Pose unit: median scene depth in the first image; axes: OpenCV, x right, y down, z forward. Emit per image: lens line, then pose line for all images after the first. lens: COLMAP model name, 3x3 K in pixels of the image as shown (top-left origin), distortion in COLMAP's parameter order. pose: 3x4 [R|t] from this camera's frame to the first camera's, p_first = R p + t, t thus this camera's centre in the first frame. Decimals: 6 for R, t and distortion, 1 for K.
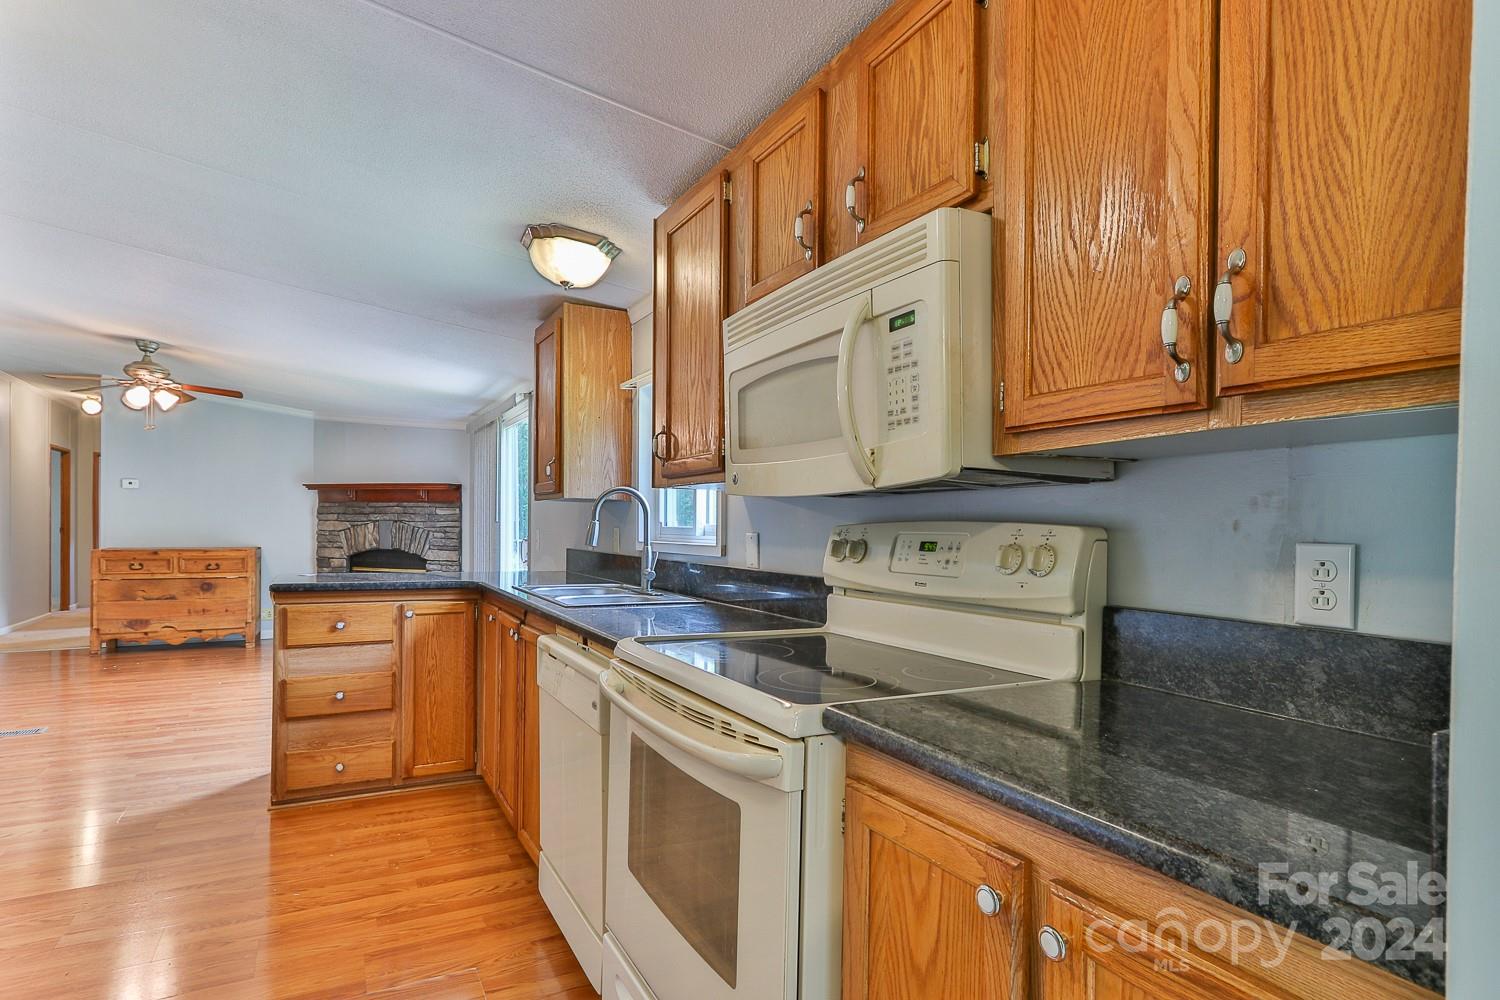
lens RADIAL K [[784.6, 0, 727.0], [0, 784.6, 503.8], [0, 0, 1]] dist [-0.002005, 0.000940]
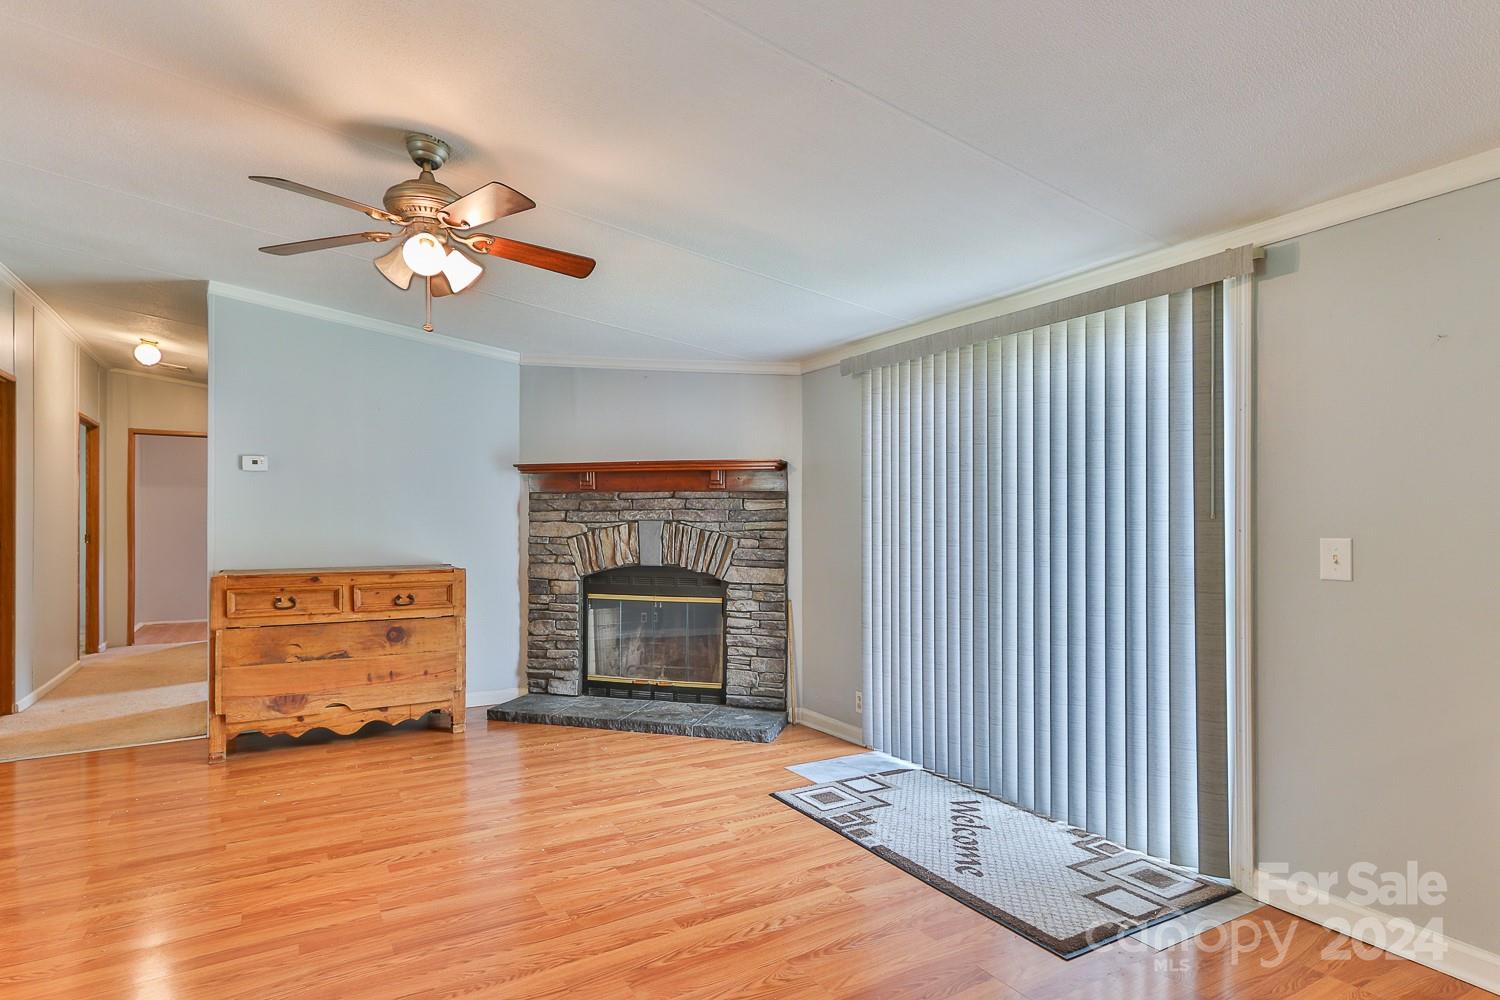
lens RADIAL K [[784.6, 0, 727.0], [0, 784.6, 503.8], [0, 0, 1]] dist [-0.002005, 0.000940]
pose [[0.999113, -0.007531, 0.041431, -0.434083], [0.007409, 0.999968, 0.003107, 0.006721], [-0.041454, -0.002798, 0.999137, 0.393321]]
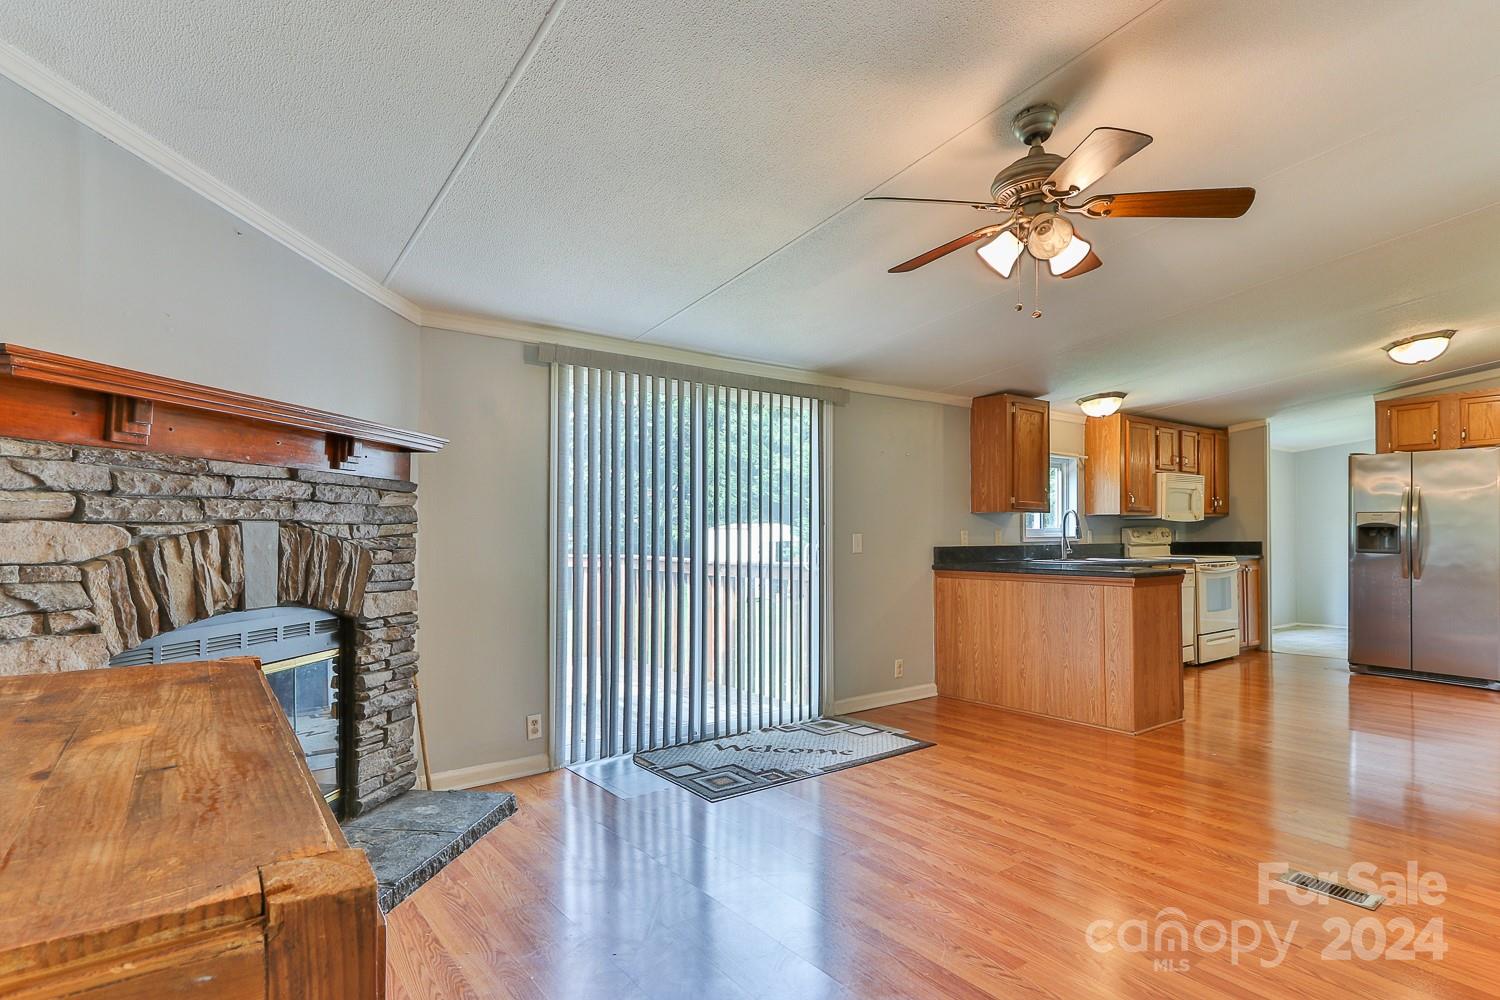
lens RADIAL K [[770.7, 0, 753.6], [0, 770.7, 518.3], [0, 0, 1]] dist [0.010205, 0.001279]
pose [[-0.167429, 0.006472, 0.985863, -0.851205], [-0.027073, 0.999571, -0.011160, 0.019781], [-0.985512, -0.028559, -0.167182, 0.925577]]
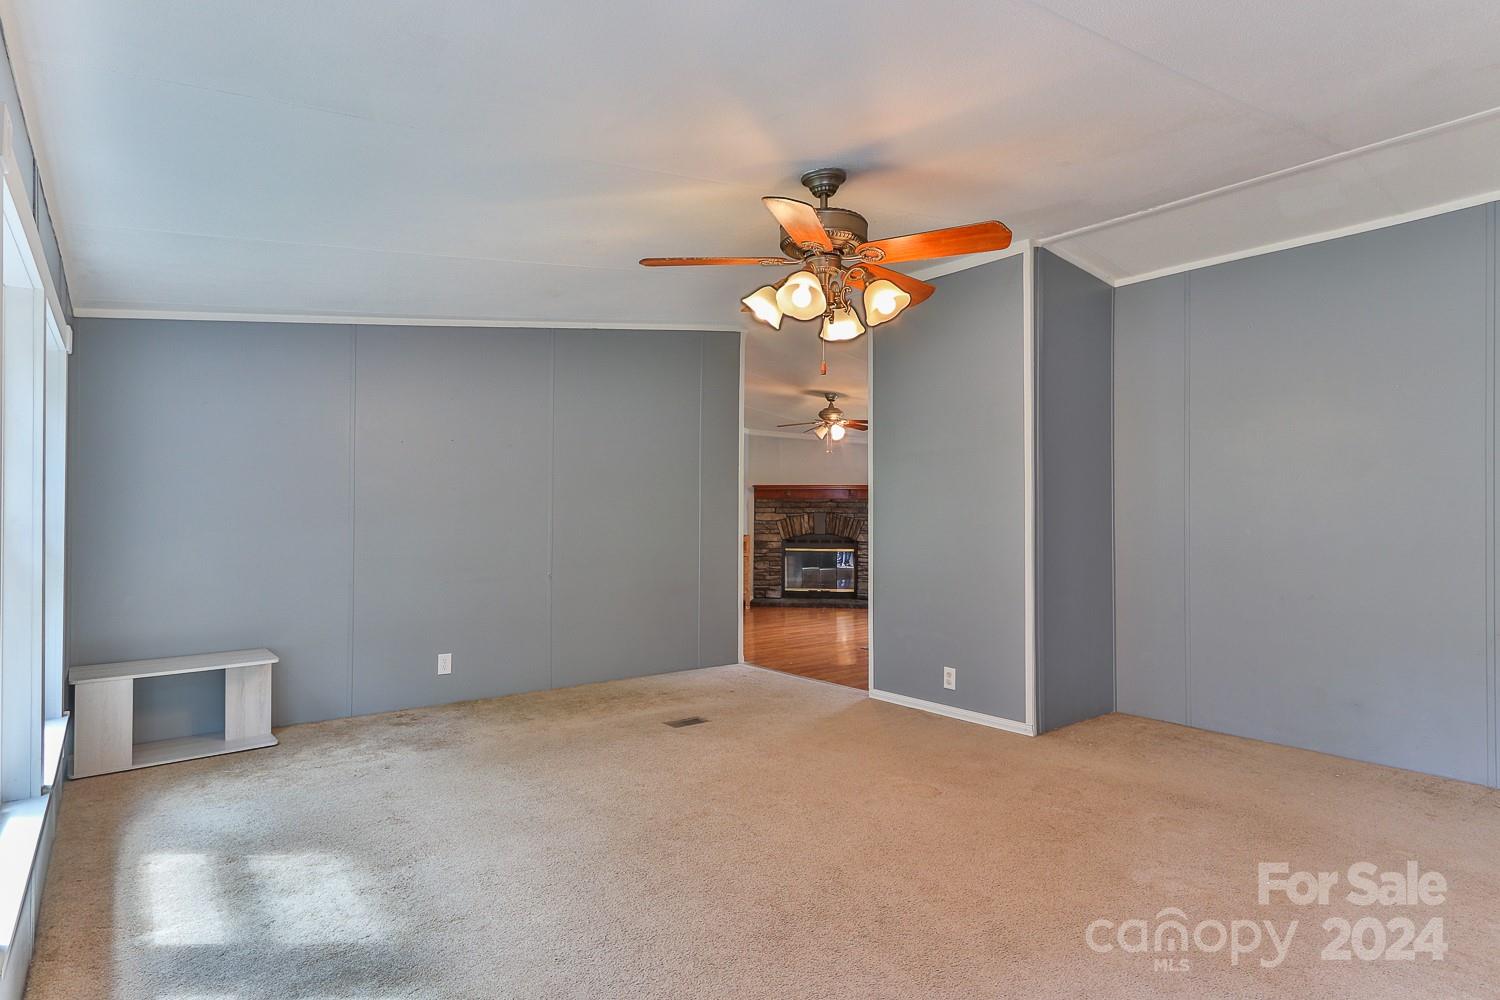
lens RADIAL K [[784.6, 0, 727.0], [0, 784.6, 503.8], [0, 0, 1]] dist [-0.002005, 0.000940]
pose [[0.987795, -0.011601, 0.155325, -0.864418], [0.008112, 0.999701, 0.023073, -0.027341], [-0.155547, -0.021532, 0.987594, -0.310756]]
